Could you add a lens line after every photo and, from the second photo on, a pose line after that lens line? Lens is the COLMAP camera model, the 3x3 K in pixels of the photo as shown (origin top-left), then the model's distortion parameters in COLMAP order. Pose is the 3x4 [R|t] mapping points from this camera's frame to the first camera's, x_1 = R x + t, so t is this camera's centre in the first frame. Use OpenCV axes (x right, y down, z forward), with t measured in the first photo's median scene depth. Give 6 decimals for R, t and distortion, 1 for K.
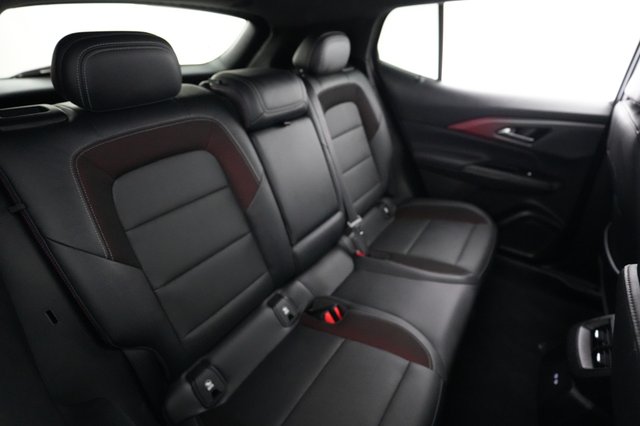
lens RADIAL K [[324.7, 0, 320.0], [0, 324.7, 213.0], [0, 0, 1]] dist [0.001029, 0.000228]
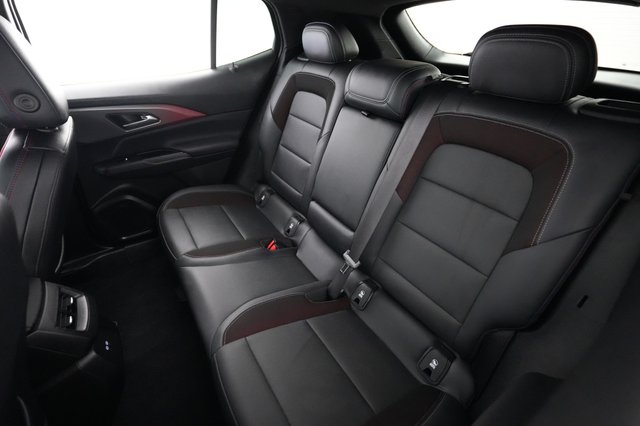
lens RADIAL K [[302.3, 0, 320.0], [0, 302.3, 213.0], [0, 0, 1]] dist [-0.013972, 0.000020]
pose [[-0.389215, 0.483957, -0.783772, 0.608072], [-0.440076, 0.649789, 0.619764, -0.432031], [0.809225, 0.586140, -0.039930, 0.802776]]
